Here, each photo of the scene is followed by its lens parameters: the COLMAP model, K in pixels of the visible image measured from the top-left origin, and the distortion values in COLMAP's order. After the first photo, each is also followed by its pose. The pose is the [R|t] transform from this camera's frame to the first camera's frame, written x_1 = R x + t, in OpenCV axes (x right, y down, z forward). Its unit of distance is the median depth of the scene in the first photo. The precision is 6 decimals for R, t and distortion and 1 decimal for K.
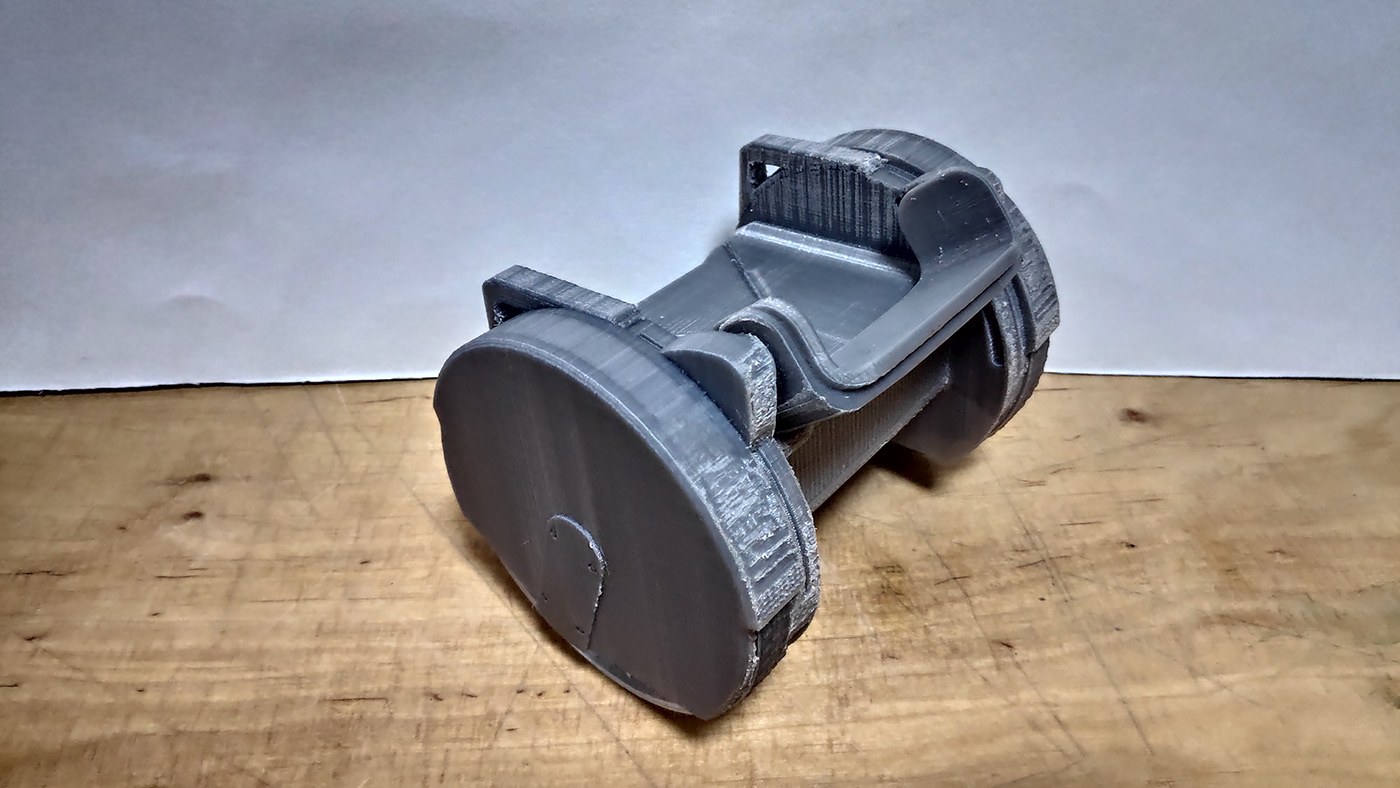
lens RADIAL K [[1043.2, 0, 688.5], [0, 1043.2, 388.6], [0, 0, 1]] dist [-0.032073, 0.002529]
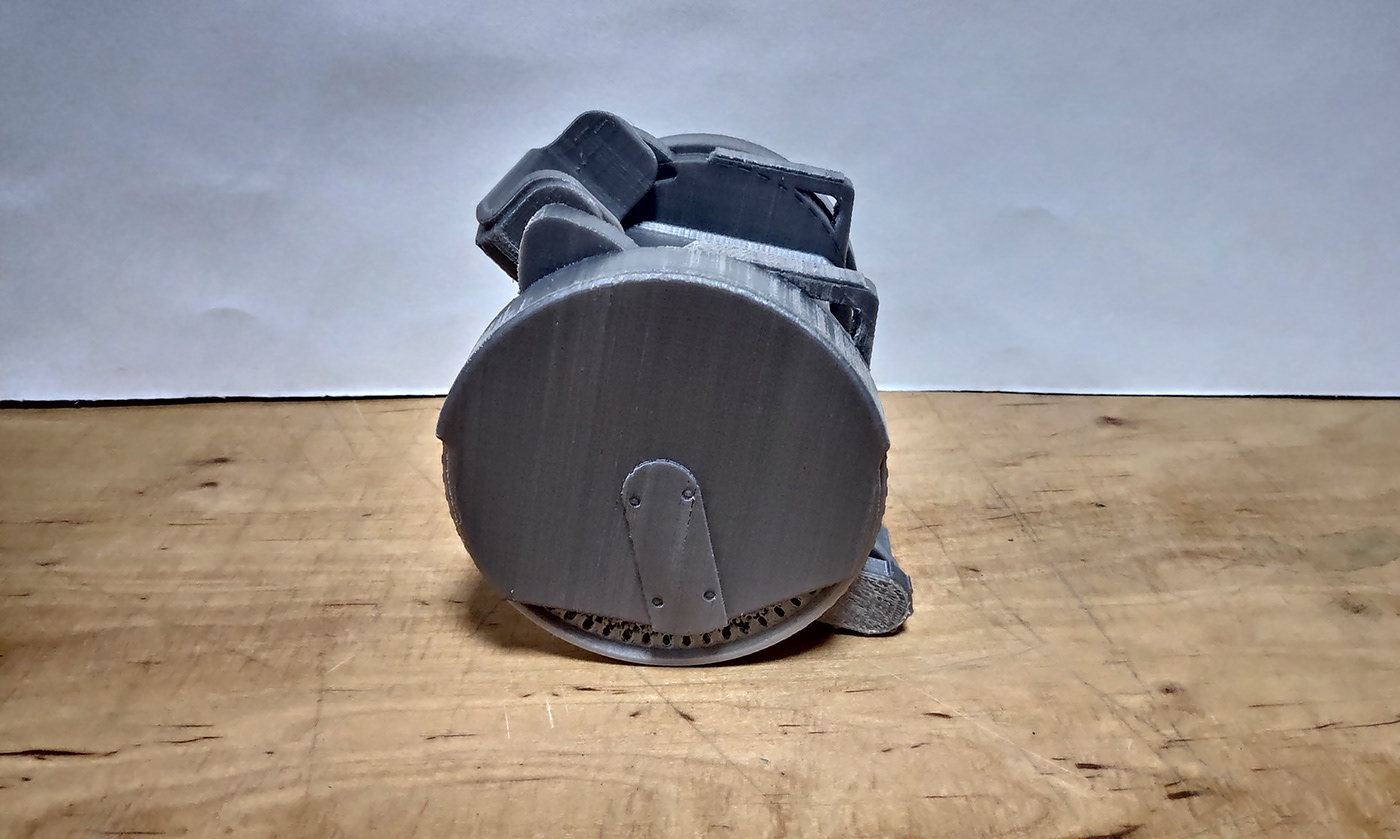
lens RADIAL K [[1111.4, 0, 734.7], [0, 1111.4, 415.8], [0, 0, 1]] dist [-0.007215, -0.033103]
pose [[0.999906, -0.008571, -0.010722, 0.076838], [0.005927, 0.974117, -0.225965, 0.334602], [0.012381, 0.225880, 0.974076, -0.118942]]
